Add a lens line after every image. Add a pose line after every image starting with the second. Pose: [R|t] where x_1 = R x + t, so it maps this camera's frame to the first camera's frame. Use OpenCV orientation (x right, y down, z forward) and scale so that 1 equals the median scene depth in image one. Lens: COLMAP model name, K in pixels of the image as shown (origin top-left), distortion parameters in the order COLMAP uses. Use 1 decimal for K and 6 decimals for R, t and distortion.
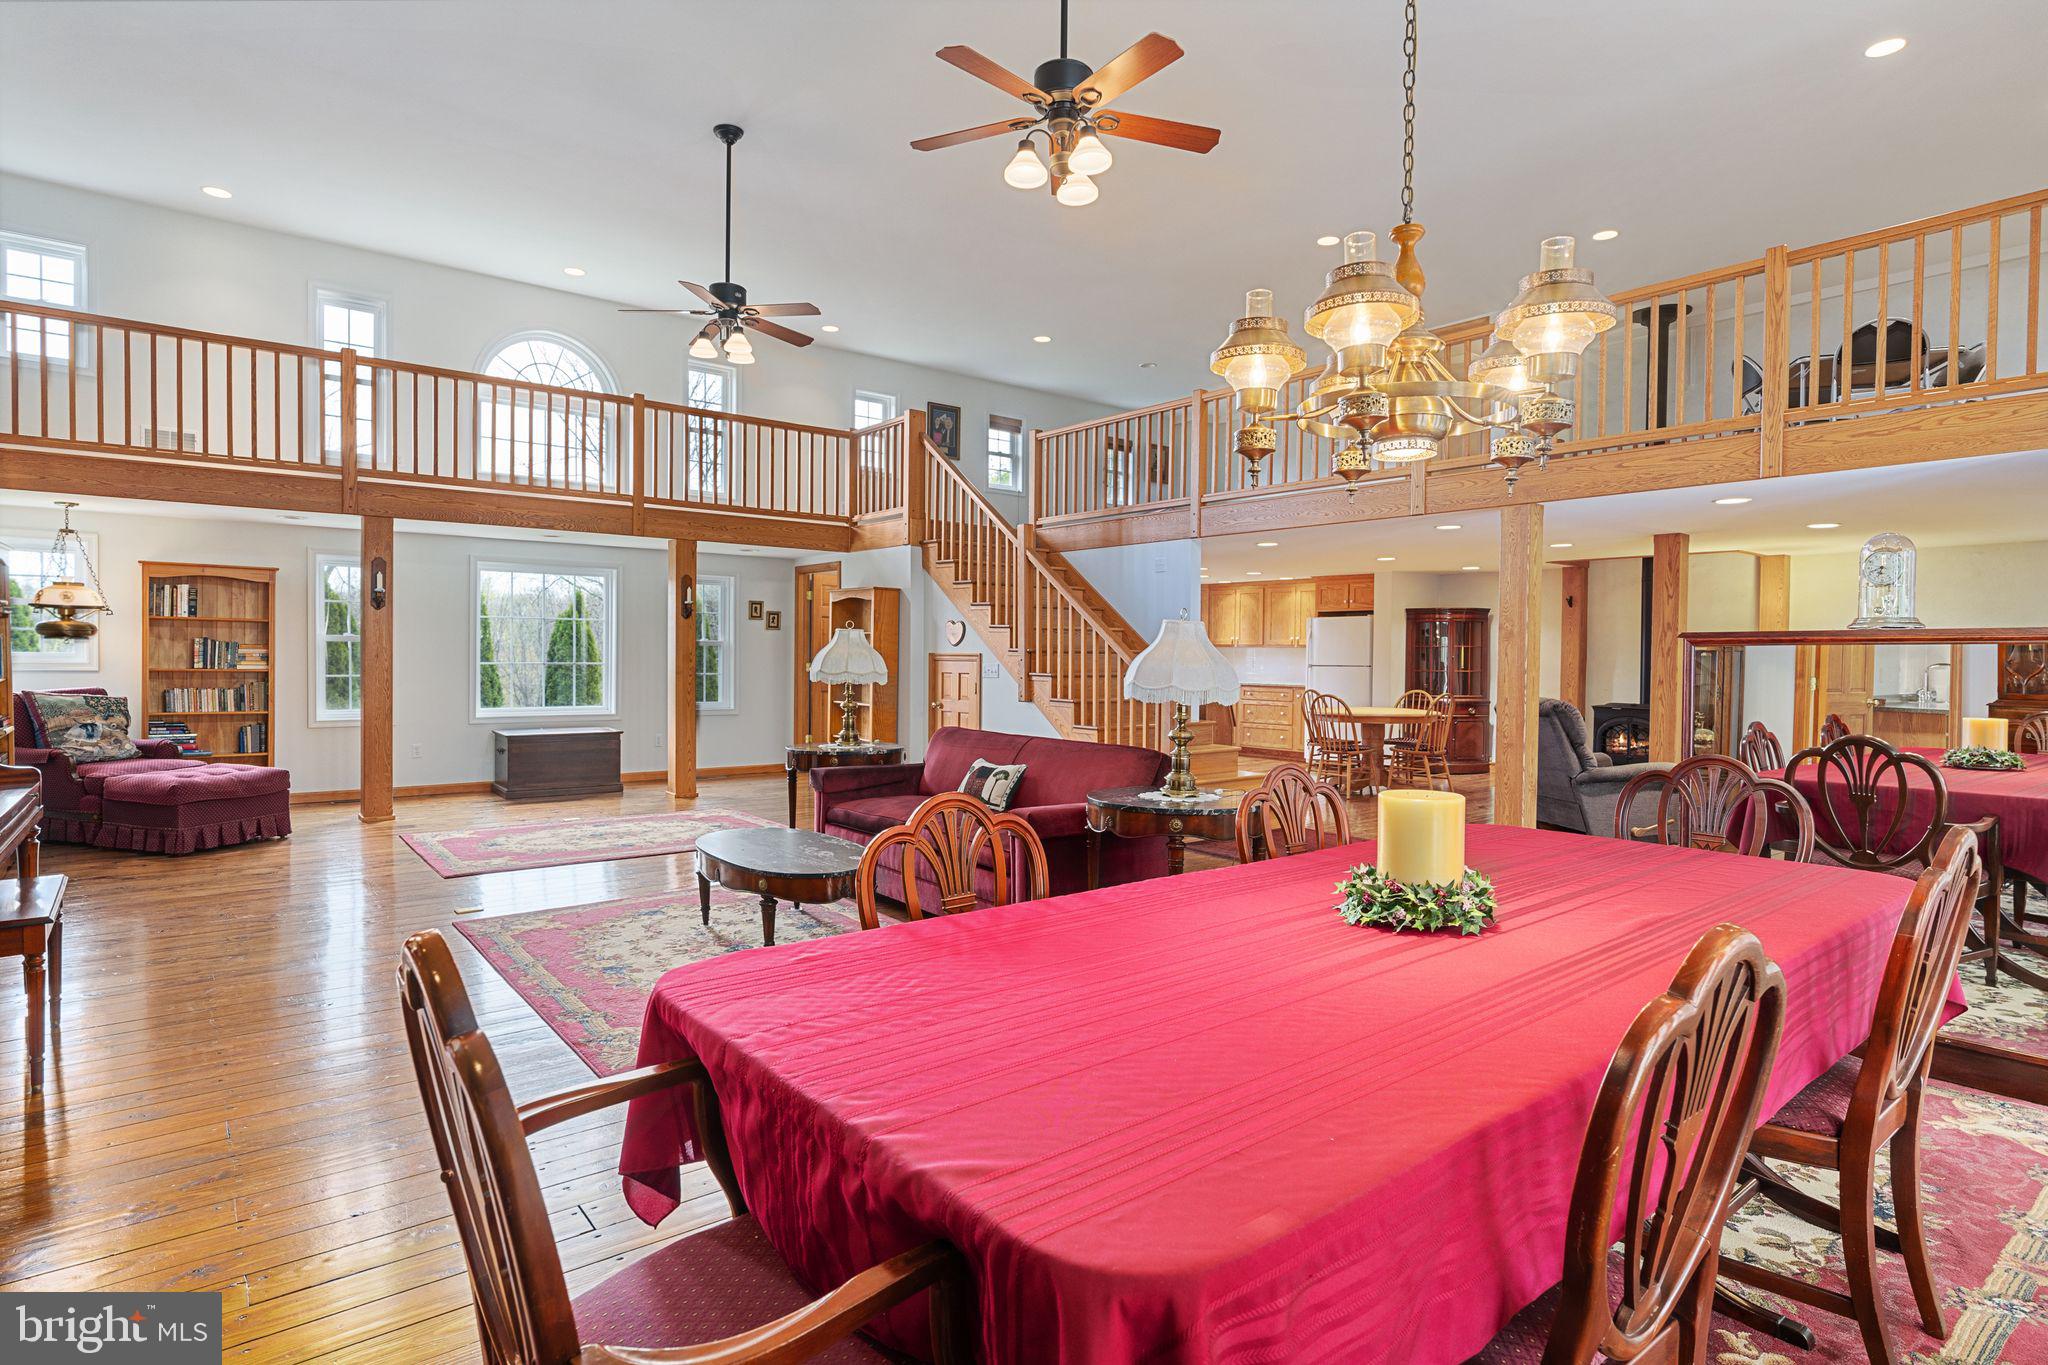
lens RADIAL K [[1062.0, 0, 1025.7], [0, 1062.0, 673.2], [0, 0, 1]] dist [-0.008459, 0.001206]
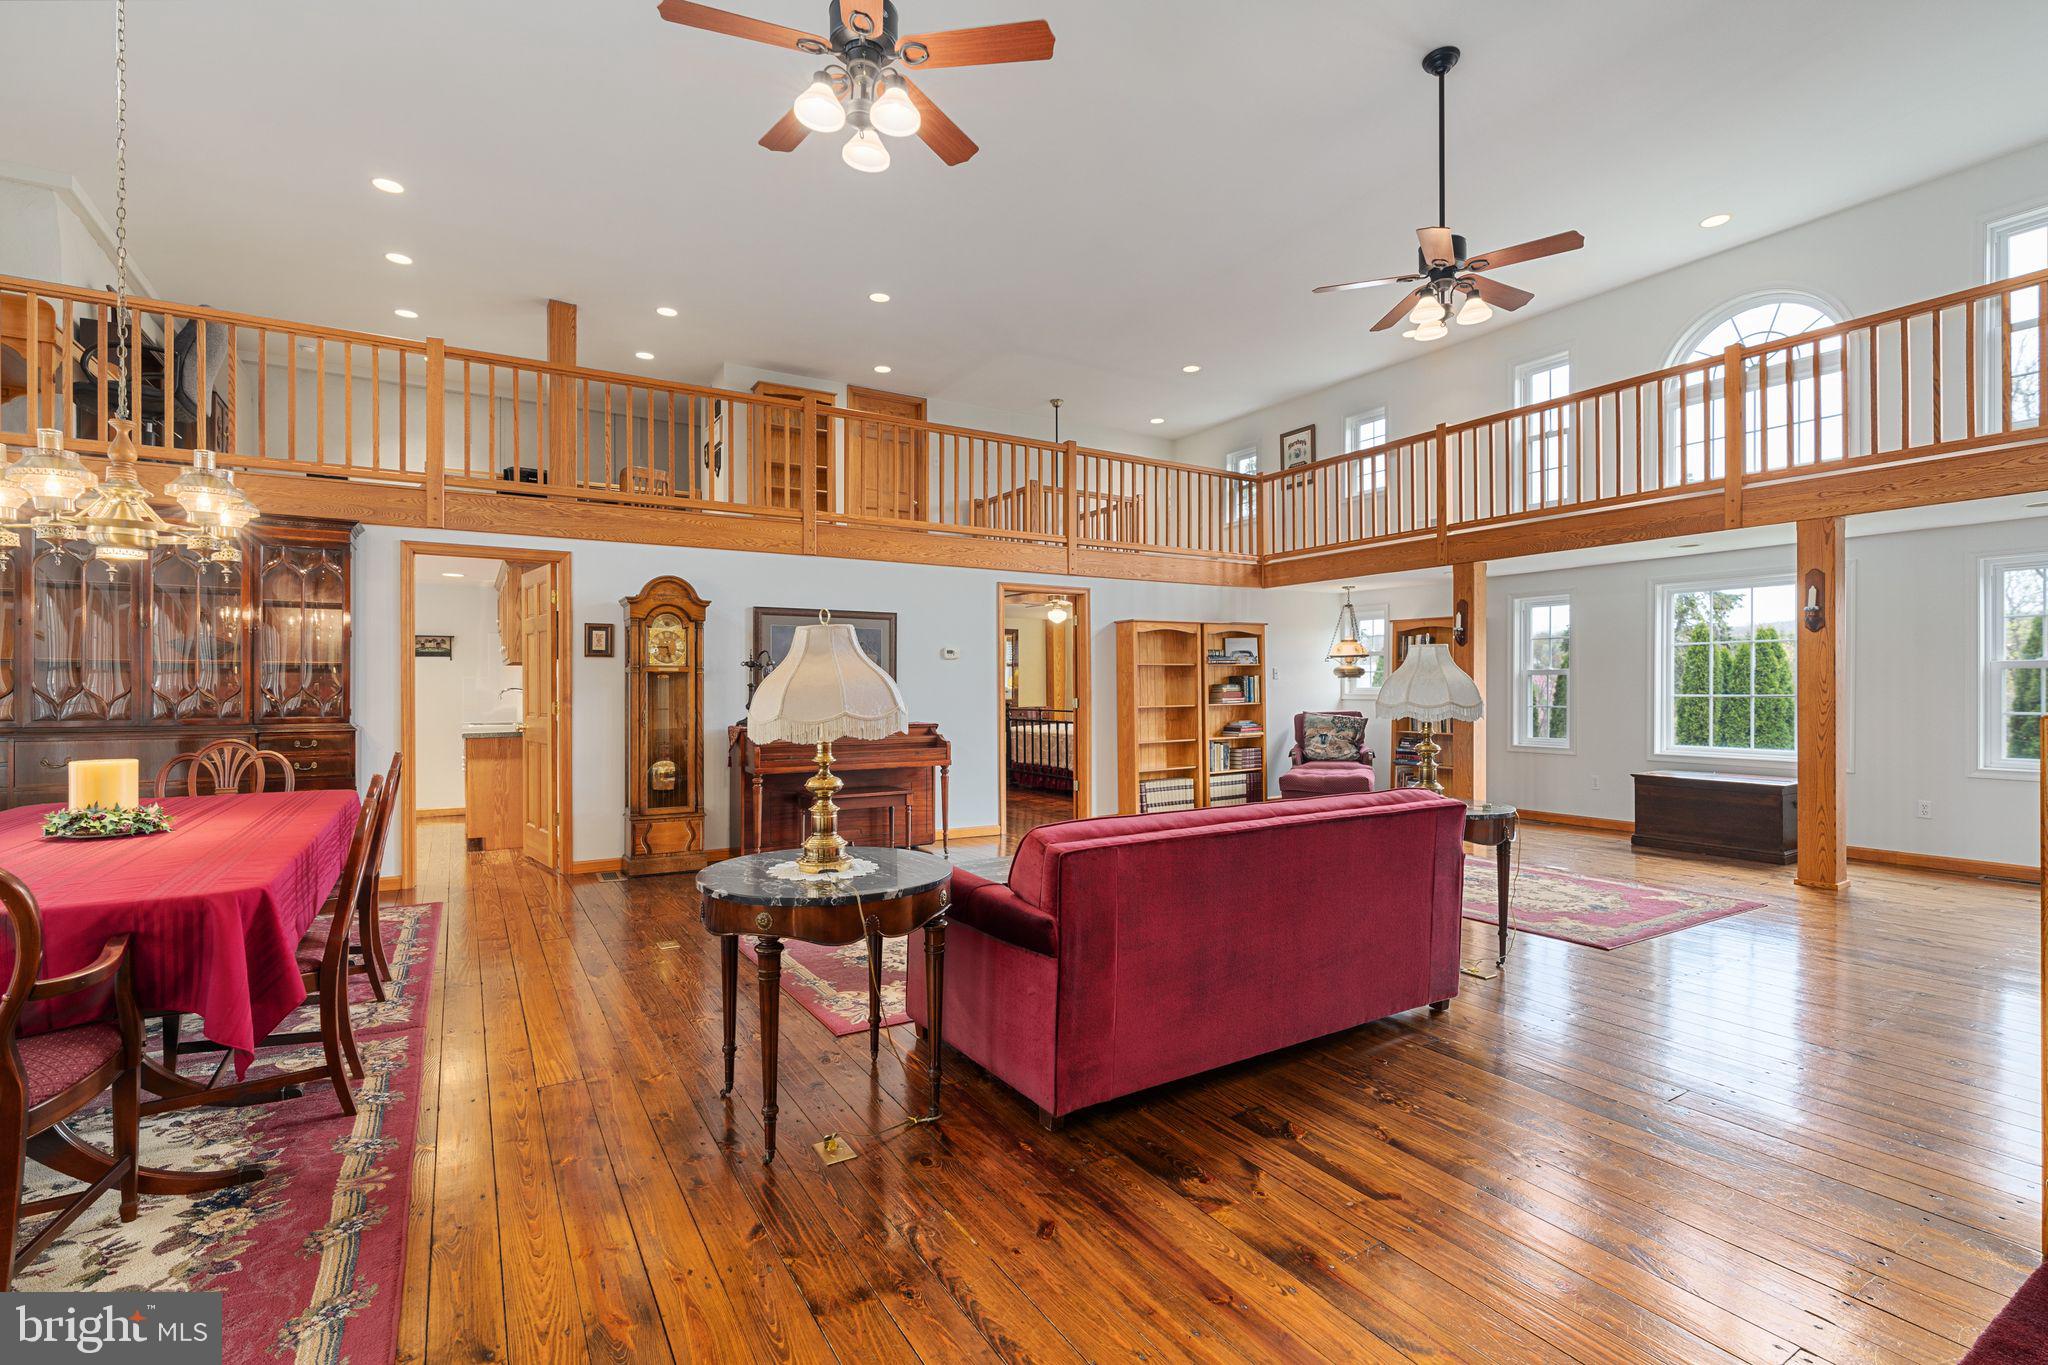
lens RADIAL K [[923.3, 0, 1021.9], [0, 923.3, 684.0], [0, 0, 1]] dist [-0.006293, 0.001372]
pose [[-0.125620, -0.012237, -0.992003, 0.380340], [-0.013400, 0.999854, -0.010637, -0.003147], [0.991988, 0.011957, -0.125766, 0.607412]]
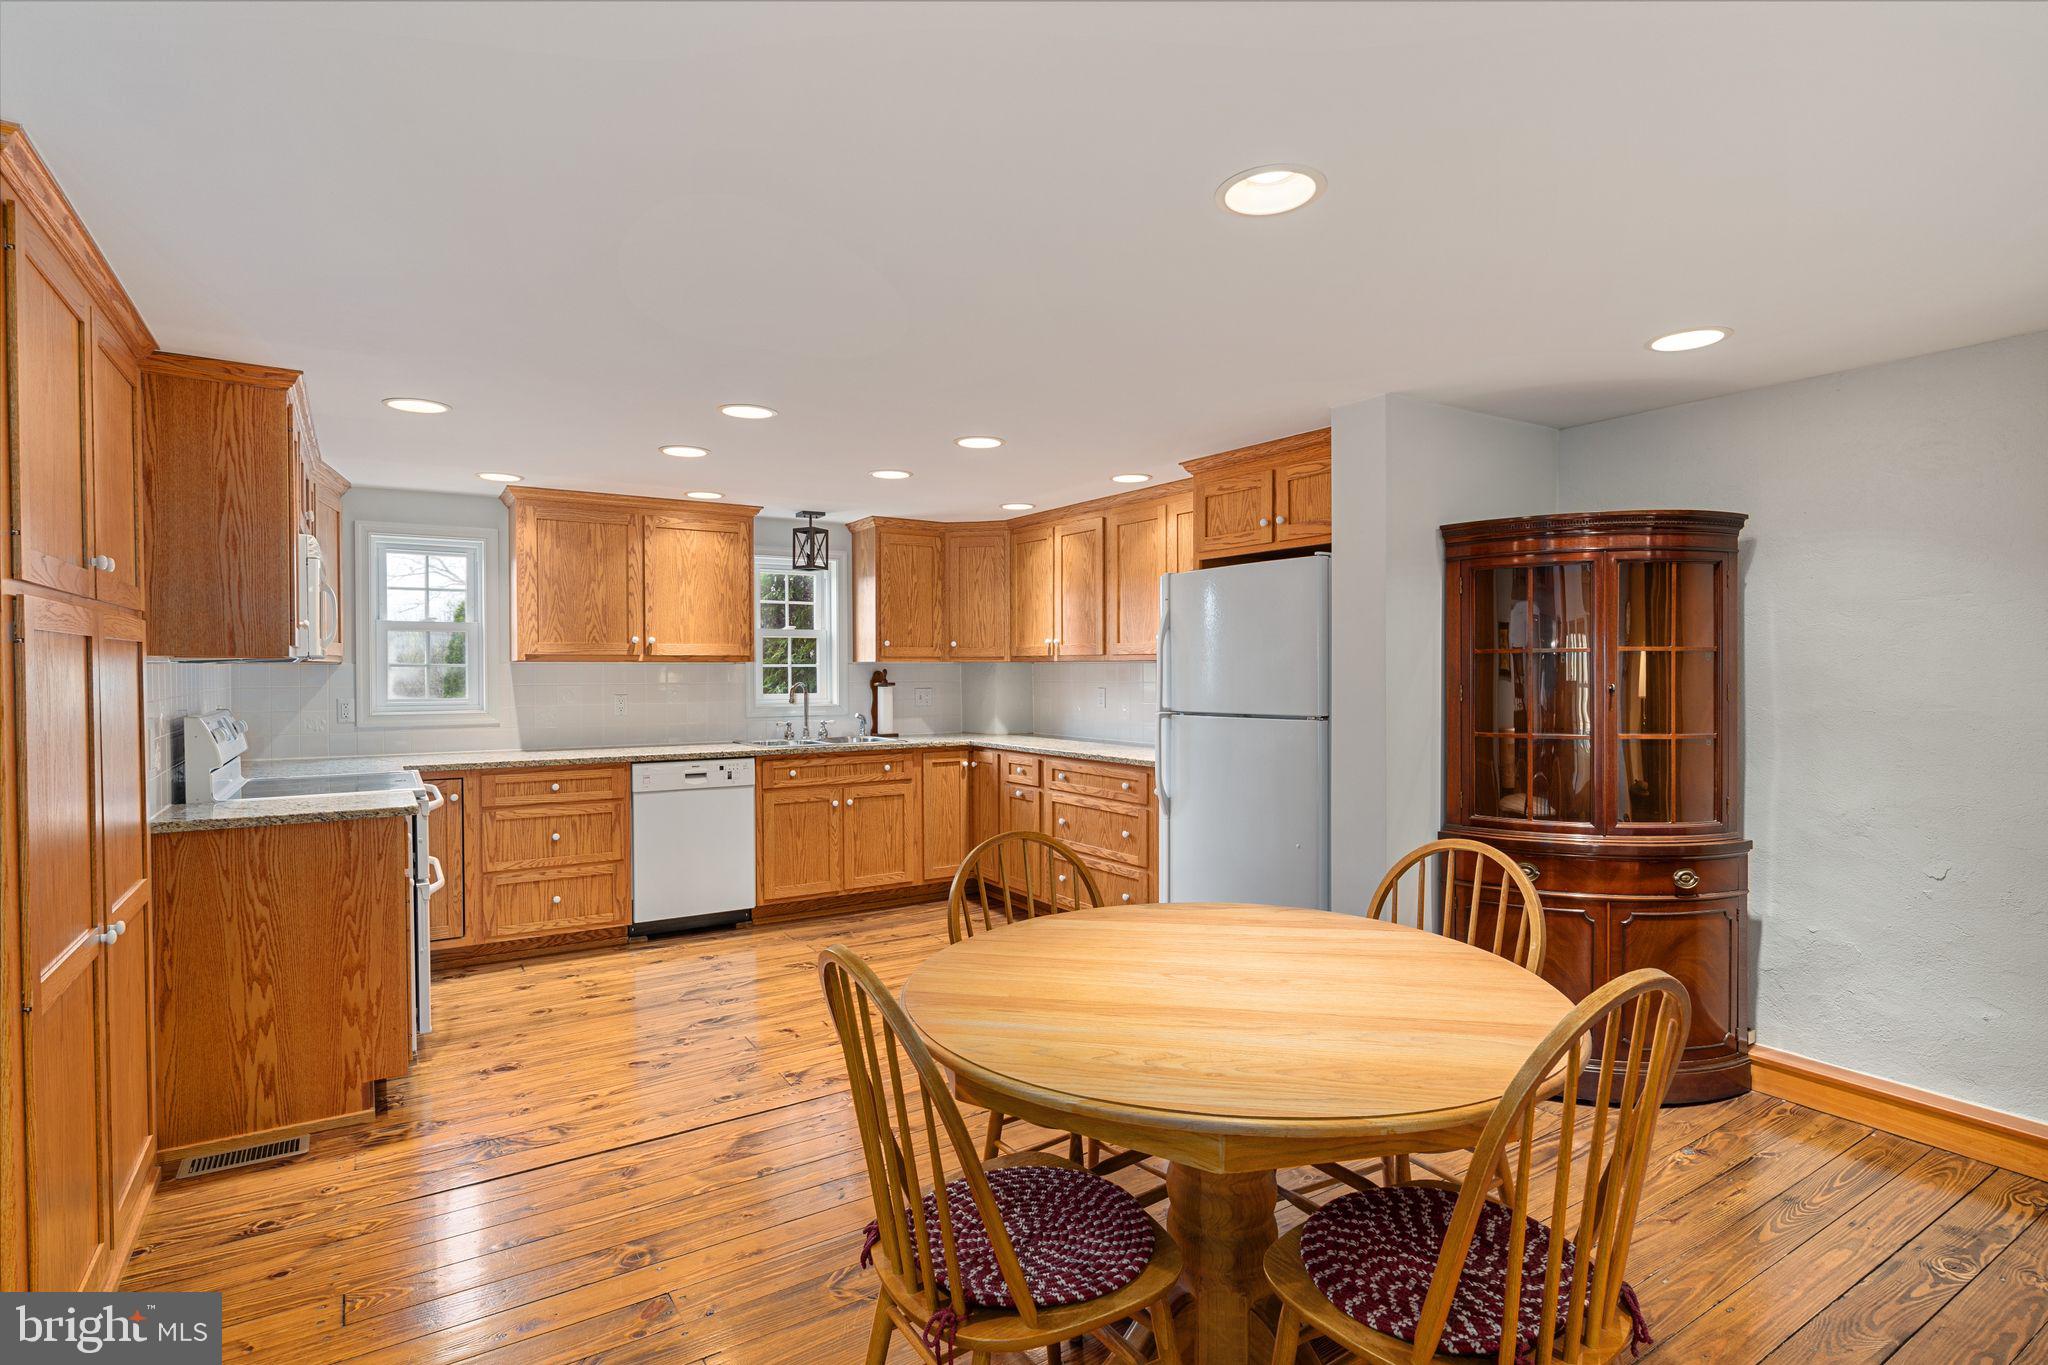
lens RADIAL K [[1021.4, 0, 1024.0], [0, 1021.4, 682.5], [0, 0, 1]] dist [-0.002137, 0.001471]
pose [[0.993955, -0.012213, -0.109109, 0.380389], [0.011665, 0.999916, -0.005662, -0.022549], [0.109169, 0.004355, 0.994014, 0.975360]]
